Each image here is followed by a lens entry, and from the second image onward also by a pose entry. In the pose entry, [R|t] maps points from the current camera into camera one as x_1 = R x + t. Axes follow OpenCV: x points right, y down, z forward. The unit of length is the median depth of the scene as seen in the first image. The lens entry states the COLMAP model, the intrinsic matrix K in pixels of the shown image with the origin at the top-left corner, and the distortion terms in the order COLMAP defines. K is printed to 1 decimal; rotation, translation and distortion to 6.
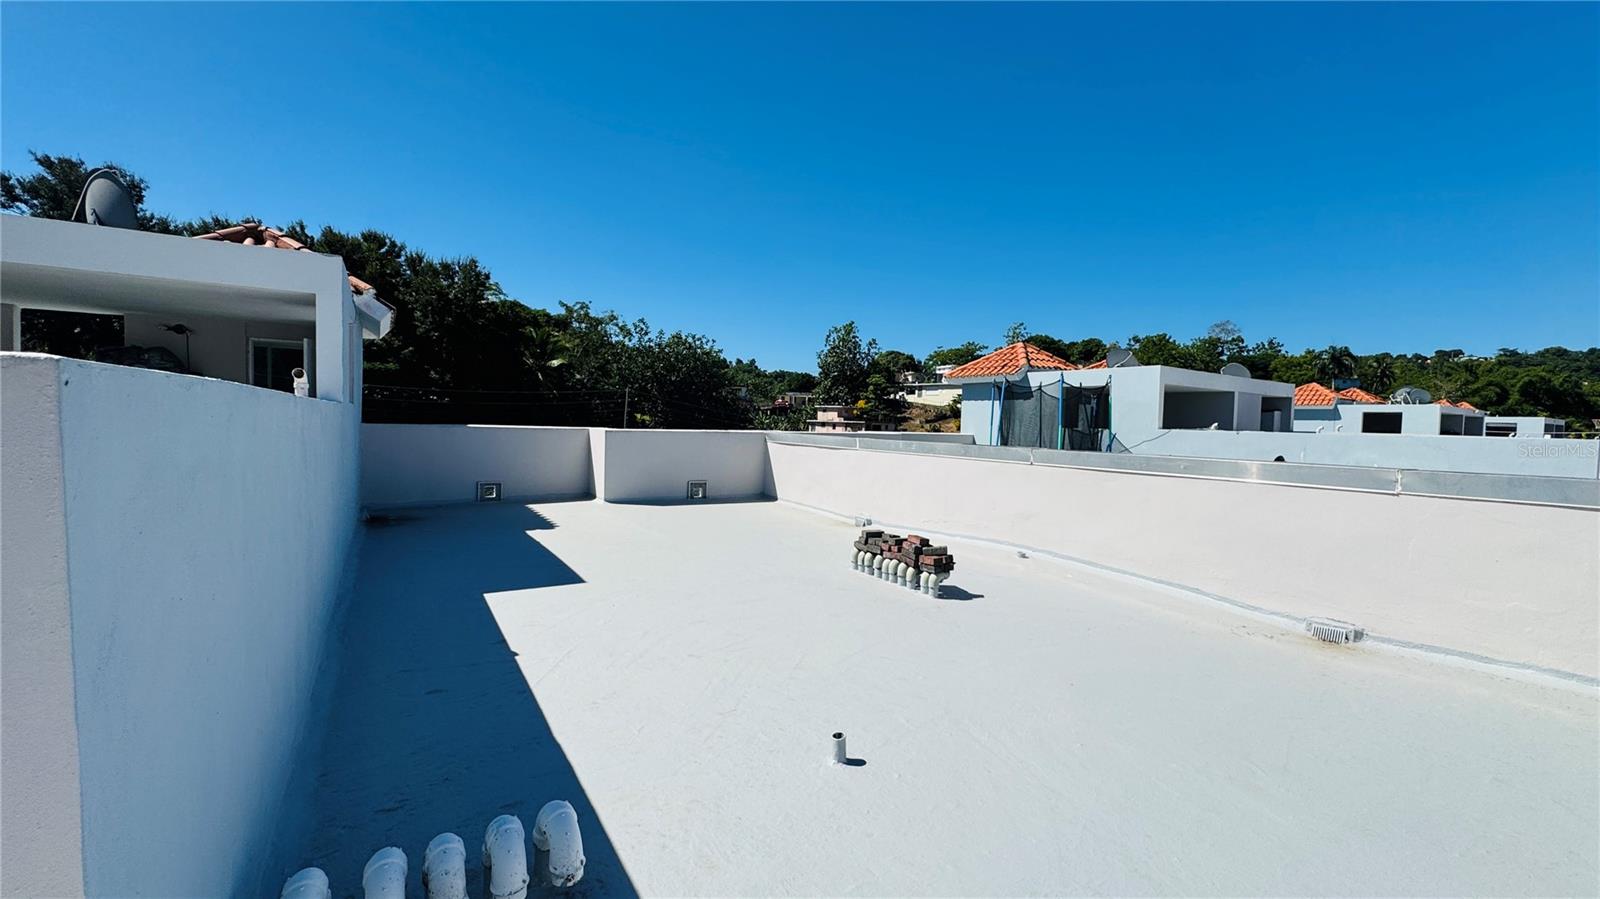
lens RADIAL K [[642.4, 0, 800.0], [0, 642.4, 449.5], [0, 0, 1]] dist [-0.002044, 0.000586]
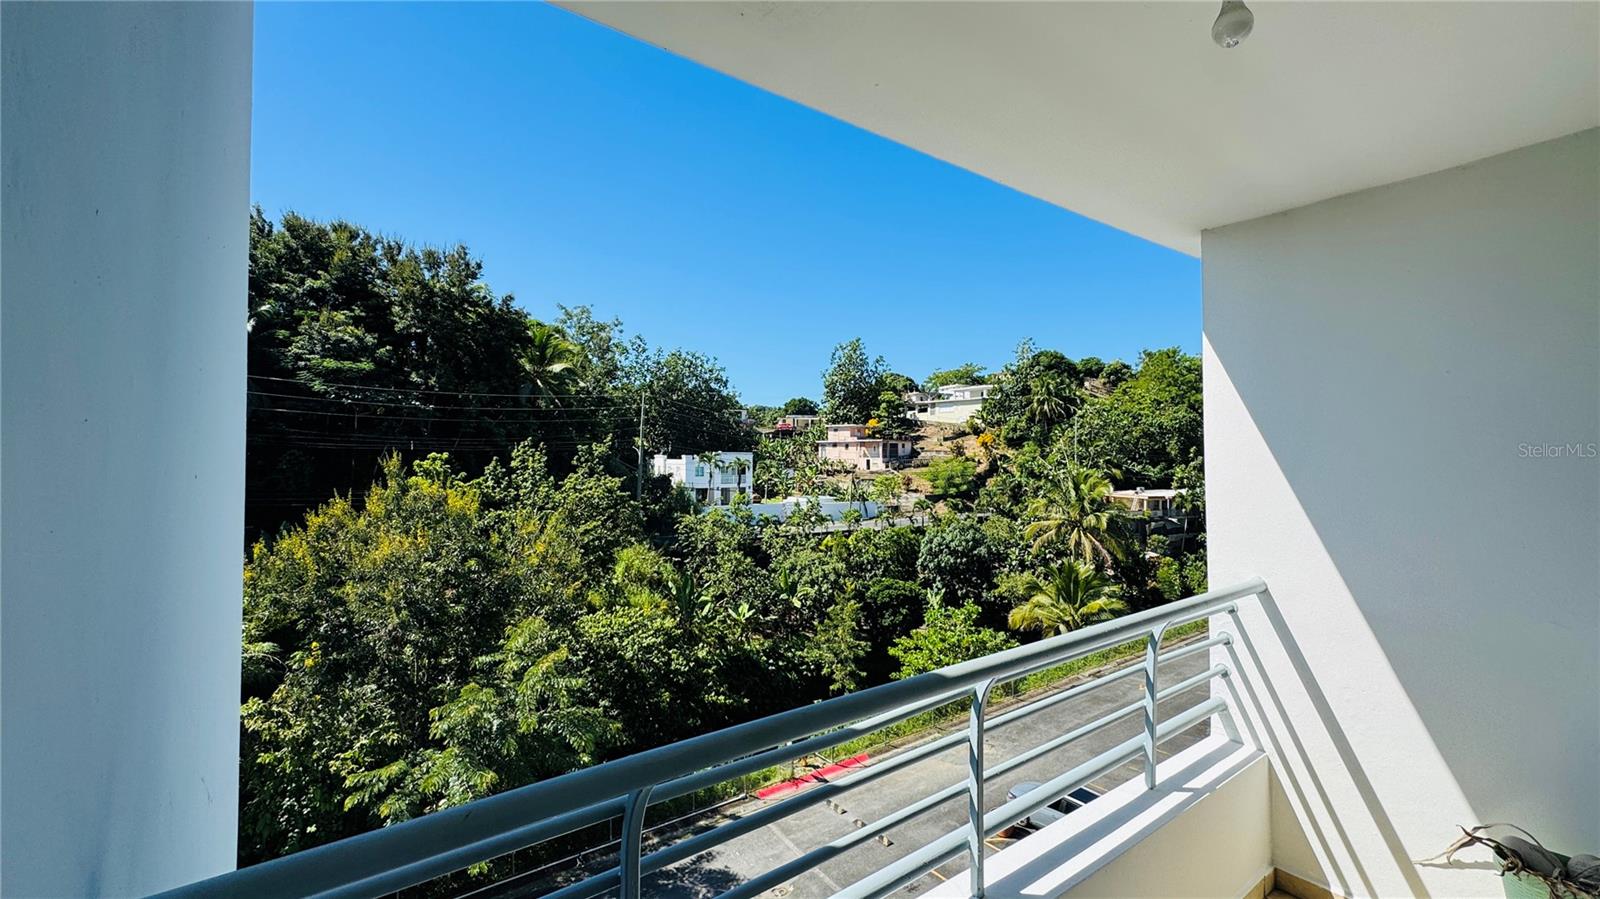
lens RADIAL K [[642.4, 0, 800.0], [0, 642.4, 449.5], [0, 0, 1]] dist [-0.002044, 0.000586]
pose [[0.999169, -0.024145, 0.032829, -0.092364], [0.025885, 0.998224, -0.053646, 0.033461], [-0.031475, 0.054451, 0.998020, 0.142777]]
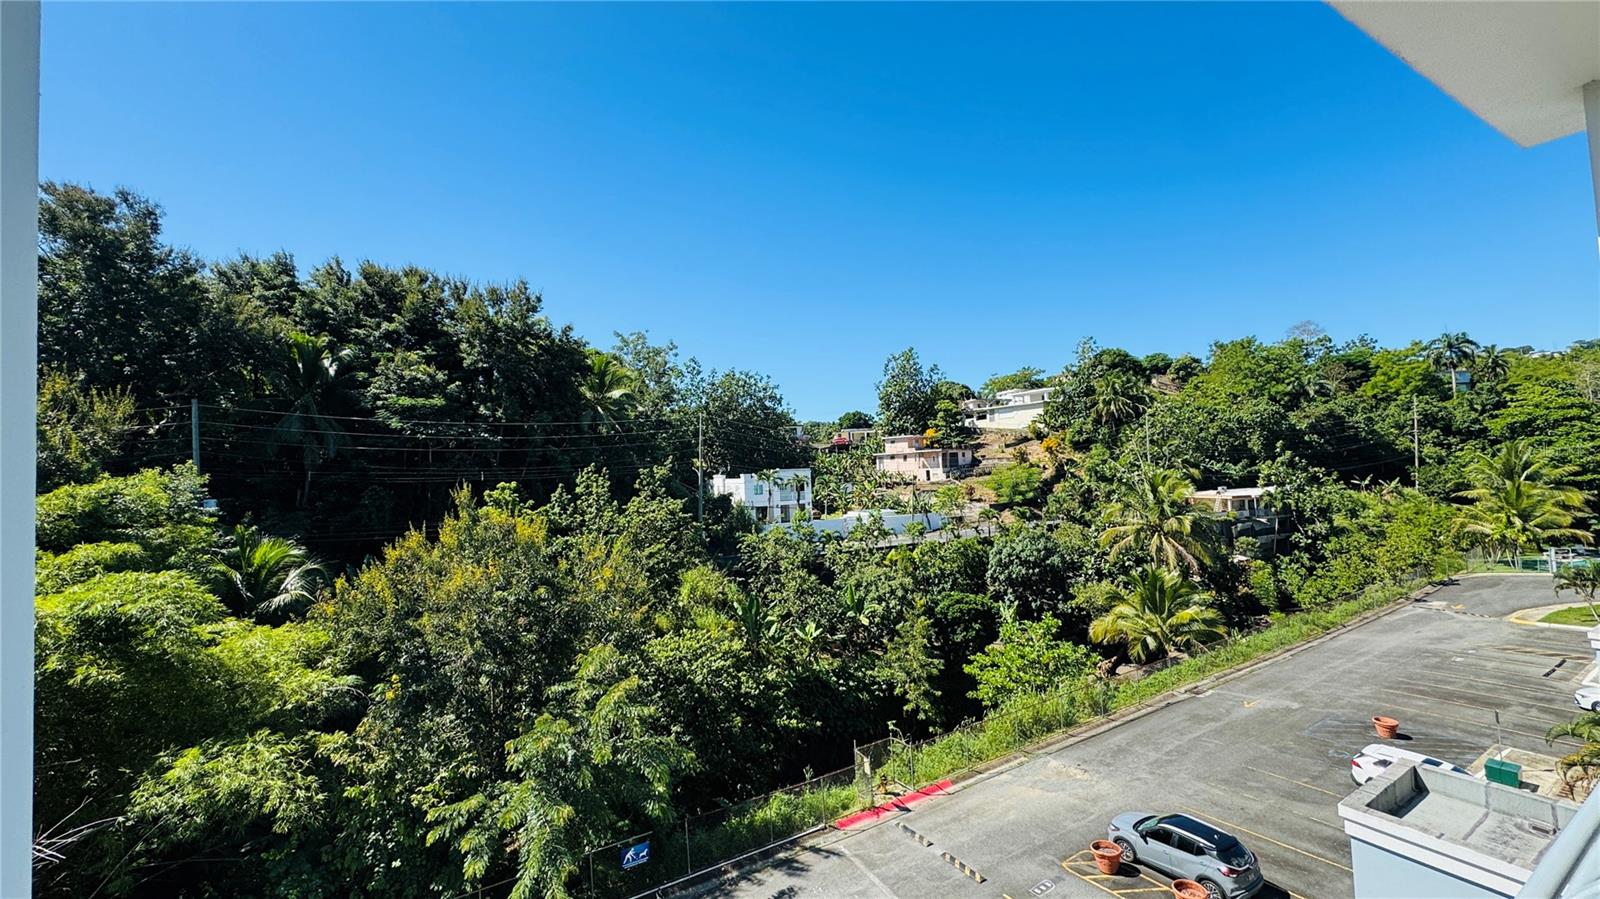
lens RADIAL K [[642.4, 0, 800.0], [0, 642.4, 449.5], [0, 0, 1]] dist [-0.002044, 0.000586]
pose [[0.996123, -0.070995, -0.051947, -0.097030], [0.066643, 0.994468, -0.081188, 0.032978], [0.057424, 0.077412, 0.995344, 0.154578]]
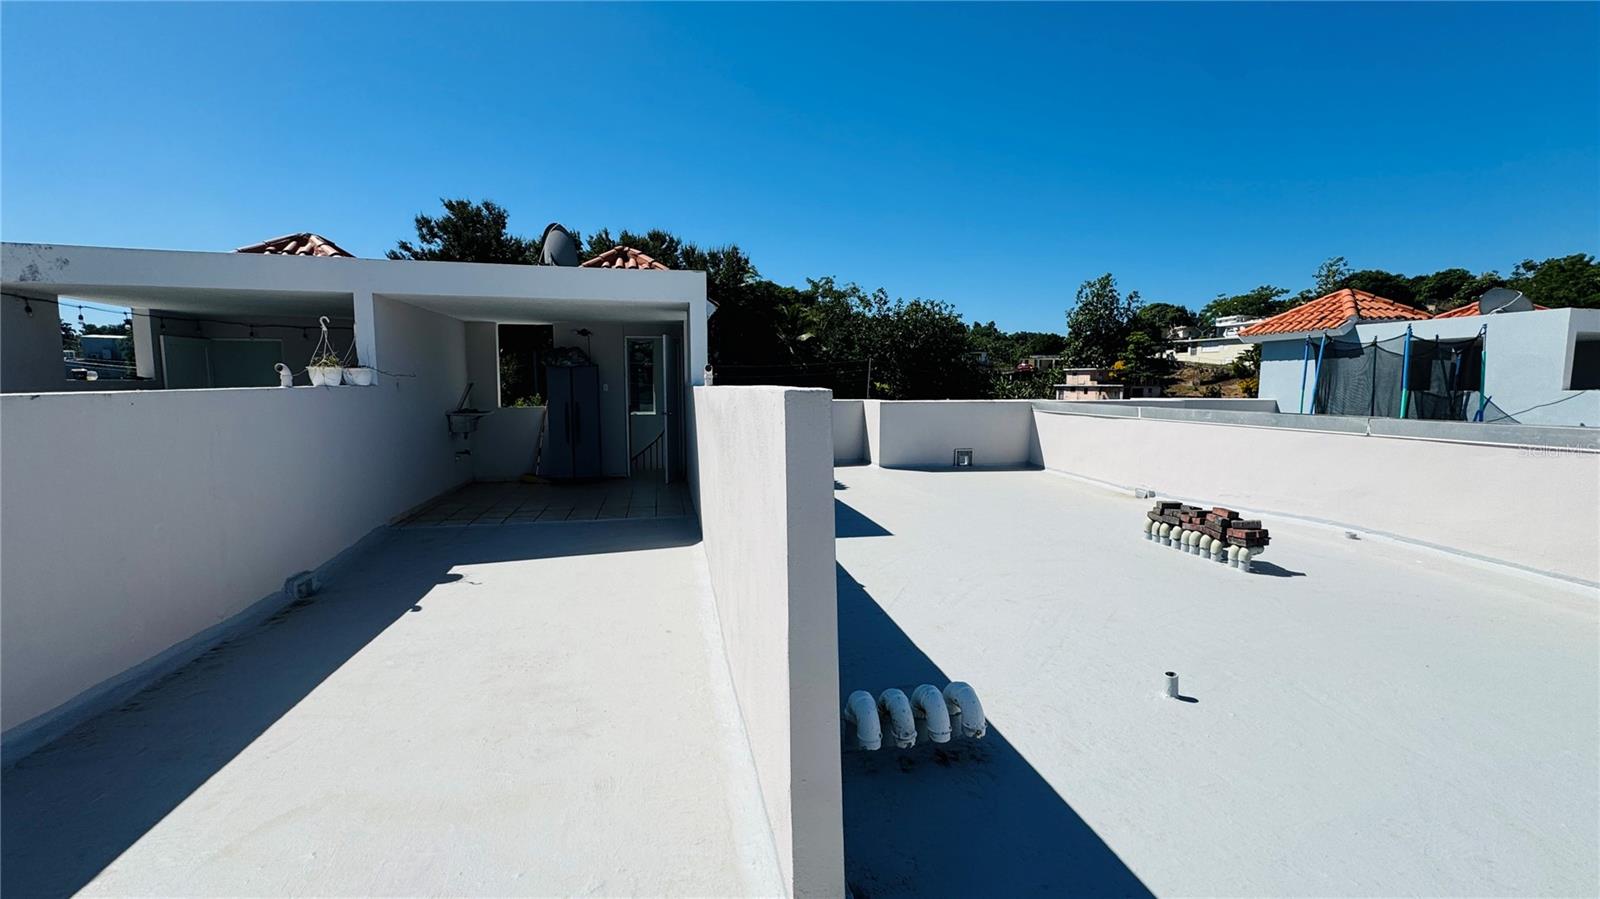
lens RADIAL K [[642.4, 0, 800.0], [0, 642.4, 449.5], [0, 0, 1]] dist [-0.002044, 0.000586]
pose [[0.935521, 0.012163, -0.353061, -0.008065], [0.005821, 0.998741, 0.049831, -0.000874], [0.353222, -0.048673, 0.934273, -0.014485]]
